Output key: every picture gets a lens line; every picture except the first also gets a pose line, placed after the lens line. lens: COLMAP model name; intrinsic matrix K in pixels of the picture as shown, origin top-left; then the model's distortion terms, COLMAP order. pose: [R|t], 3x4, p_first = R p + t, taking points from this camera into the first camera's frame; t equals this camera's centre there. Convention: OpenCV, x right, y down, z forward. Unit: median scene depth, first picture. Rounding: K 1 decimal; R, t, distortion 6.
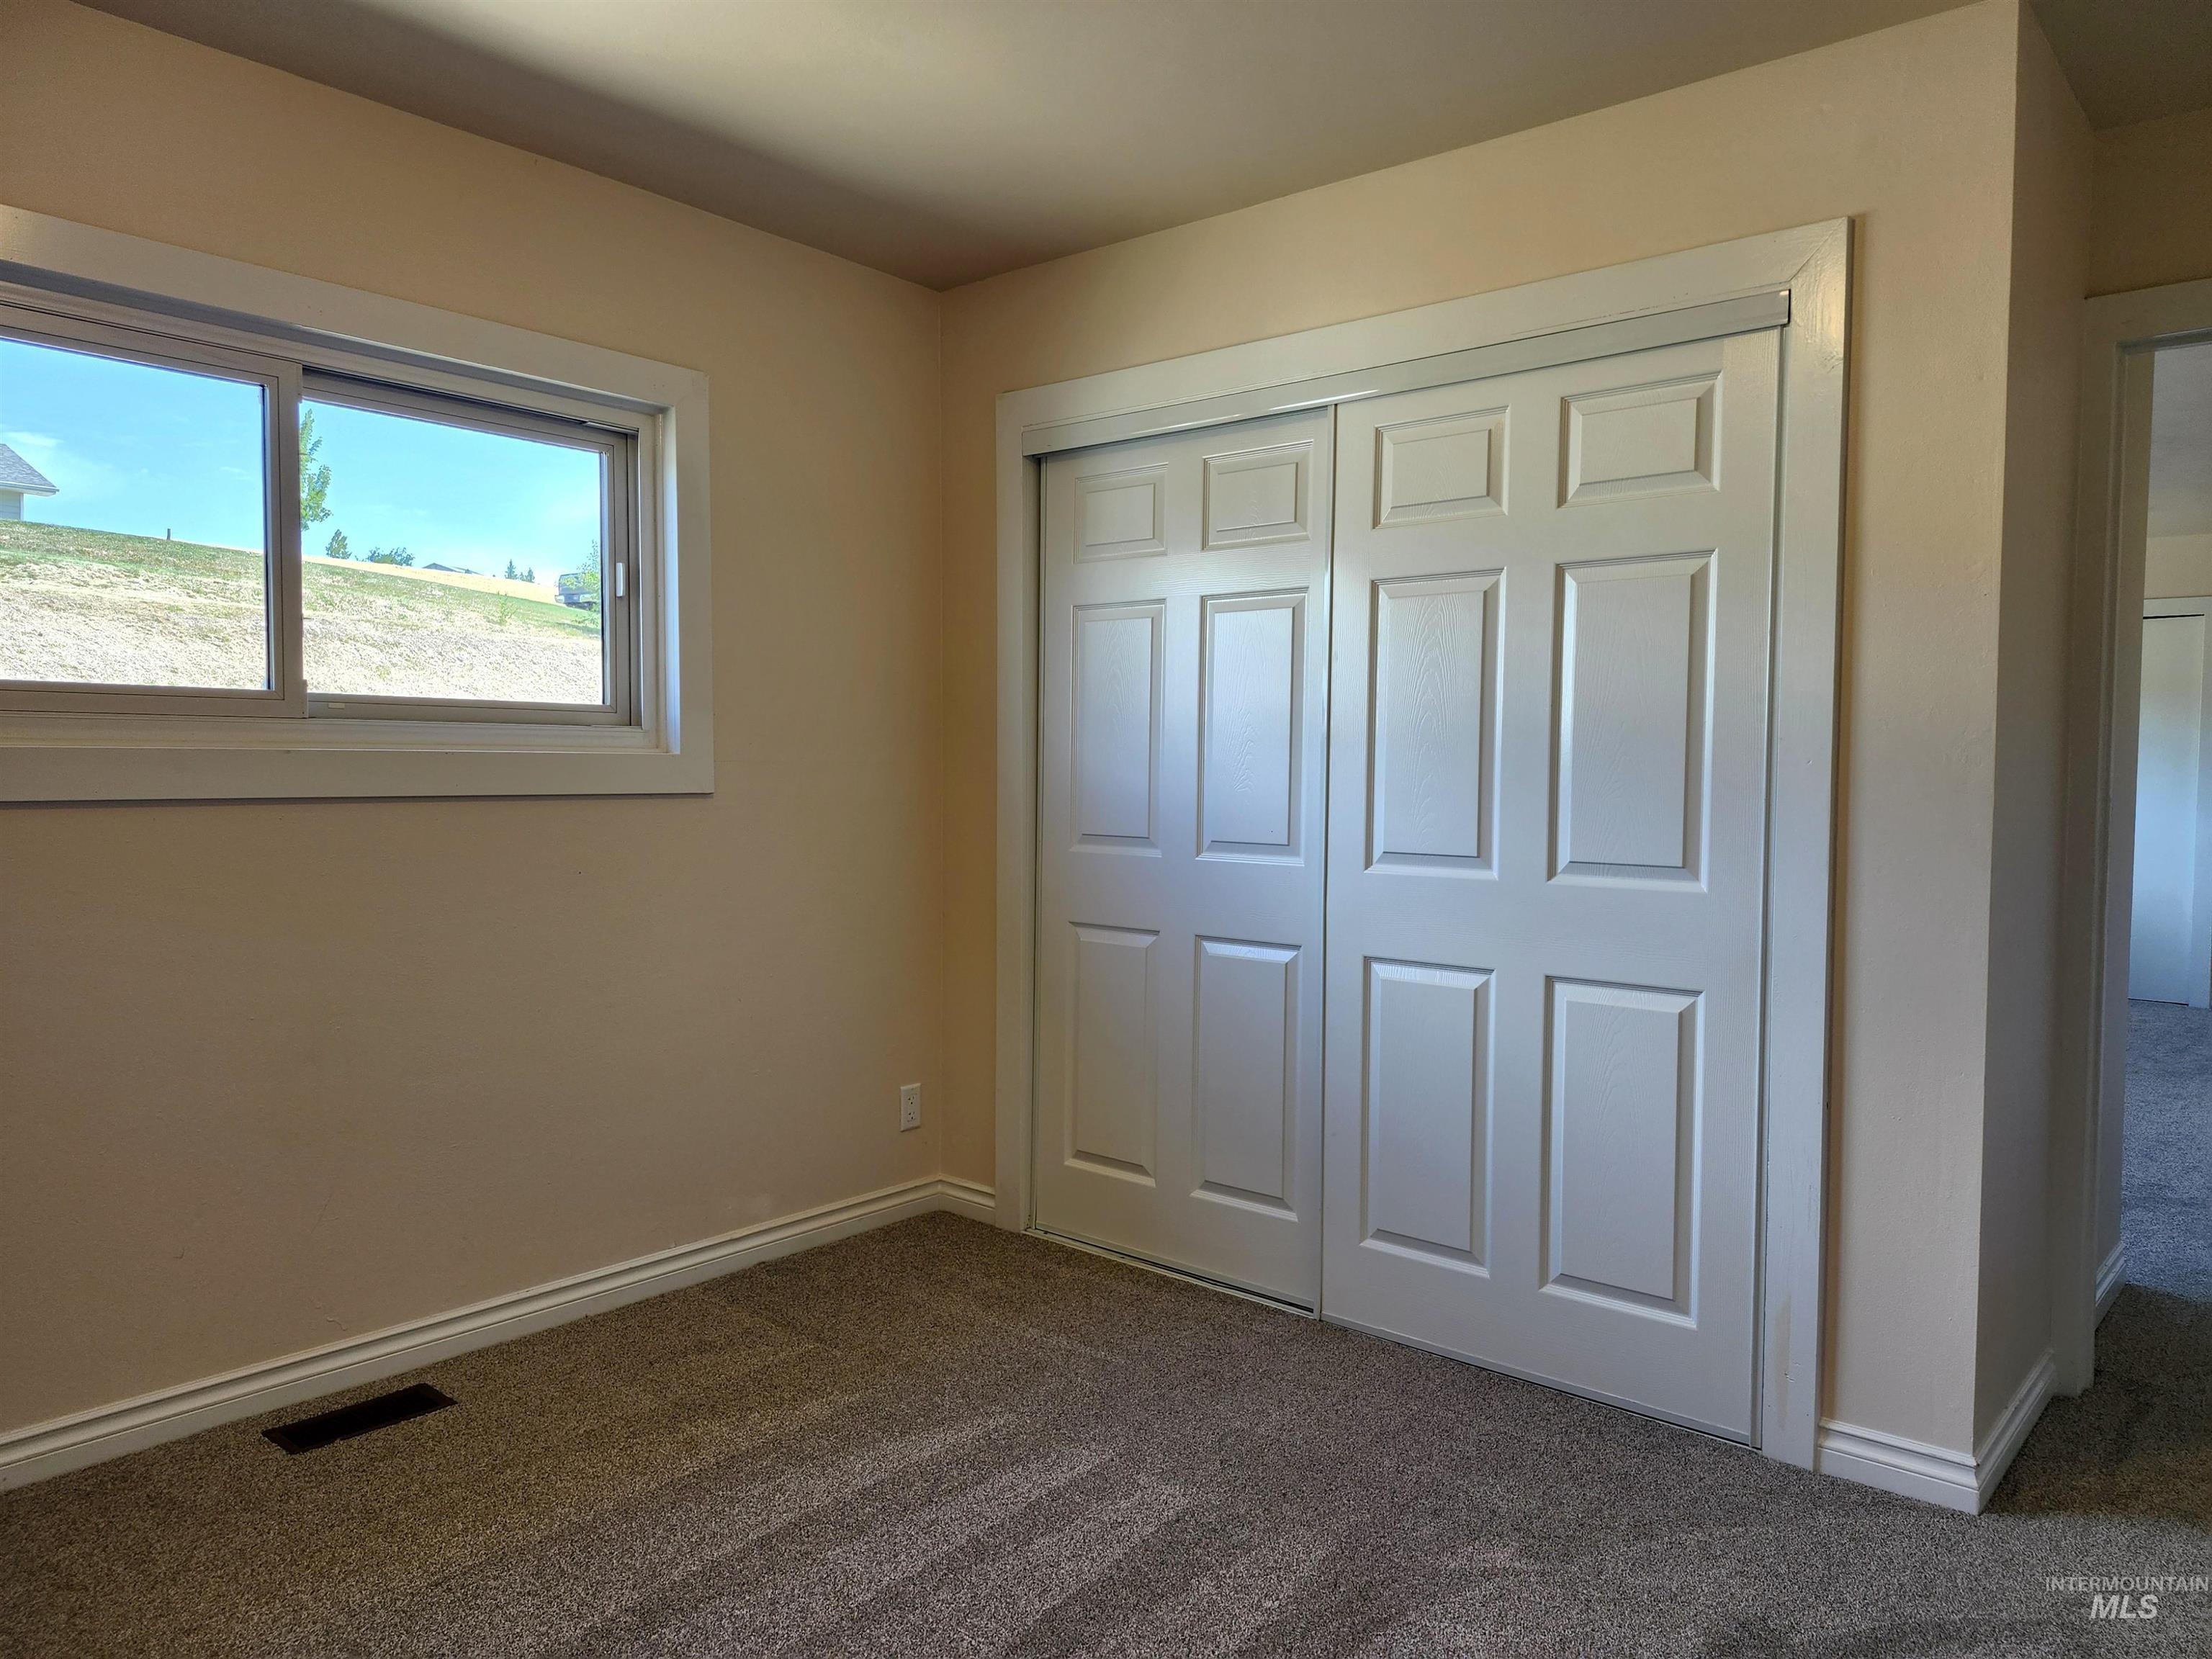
lens RADIAL K [[1572.4, 0, 1124.1], [0, 1572.4, 825.5], [0, 0, 1]] dist [0.075154, -0.051417]
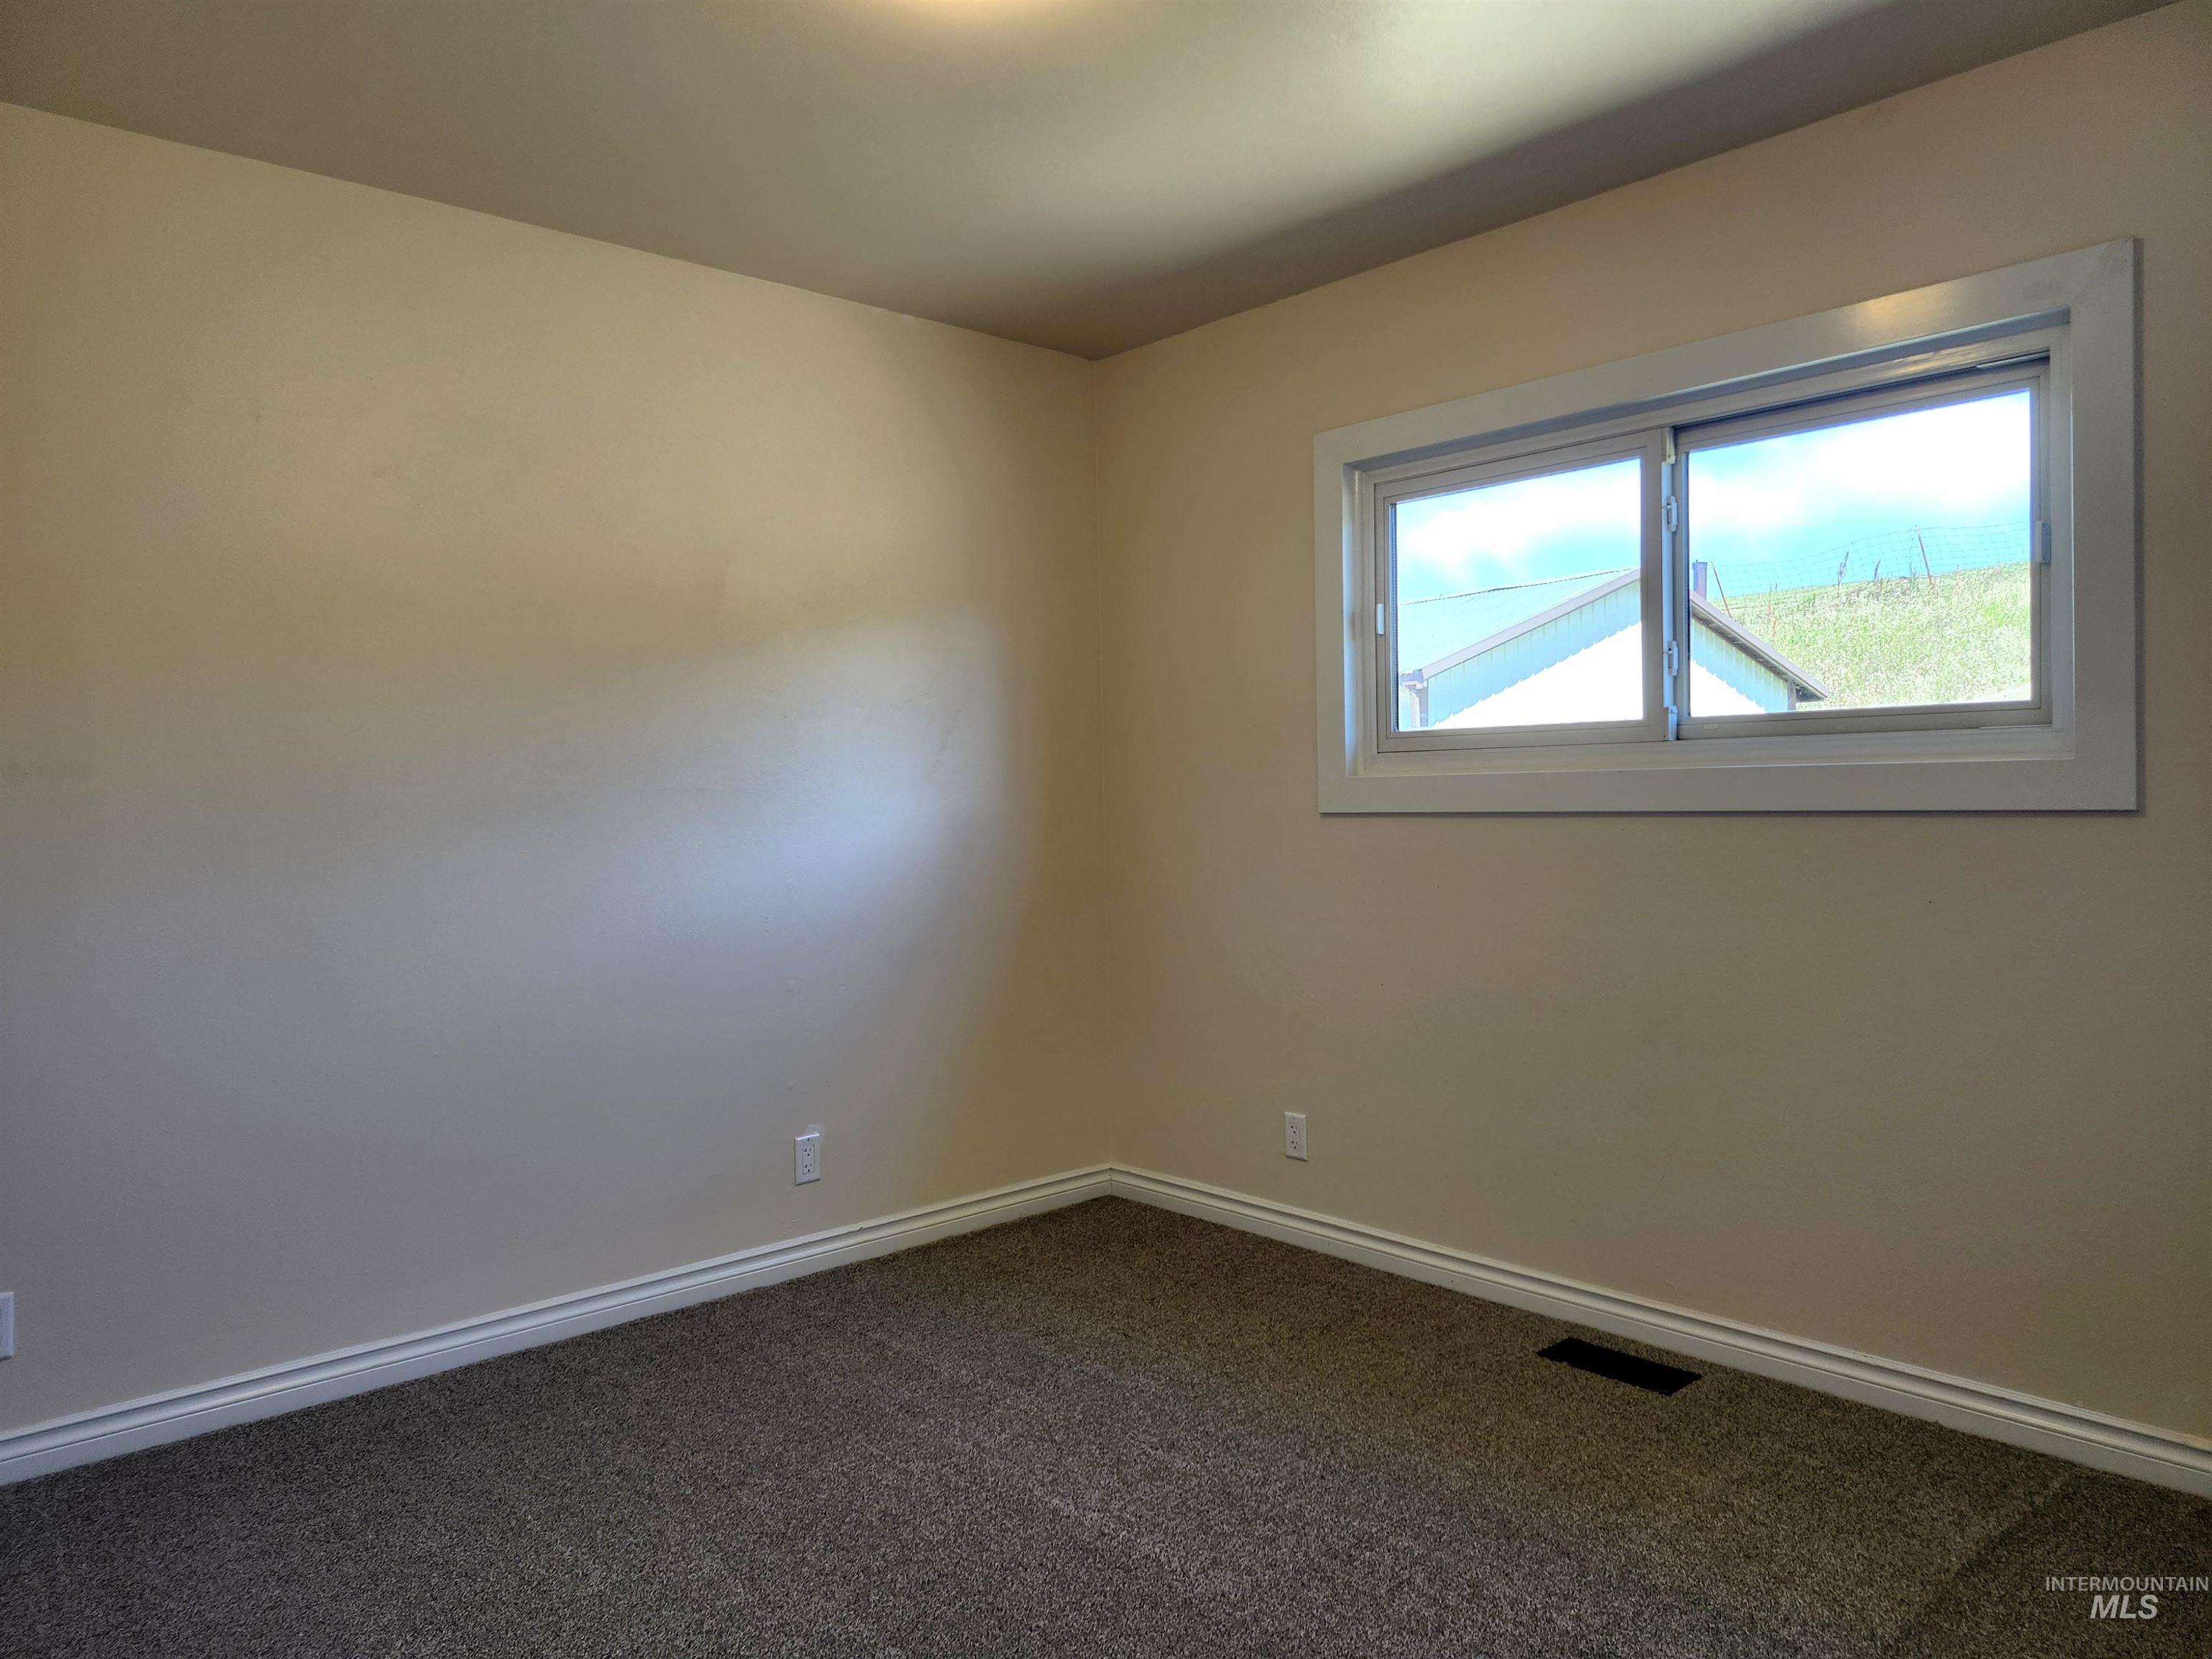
lens RADIAL K [[1572.4, 0, 1124.1], [0, 1572.4, 825.5], [0, 0, 1]] dist [0.075154, -0.051417]
pose [[-0.137779, 0.019202, -0.990277, 0.651105], [-0.020907, 0.999533, 0.022291, -0.024875], [0.990242, 0.023775, -0.137313, 0.781947]]
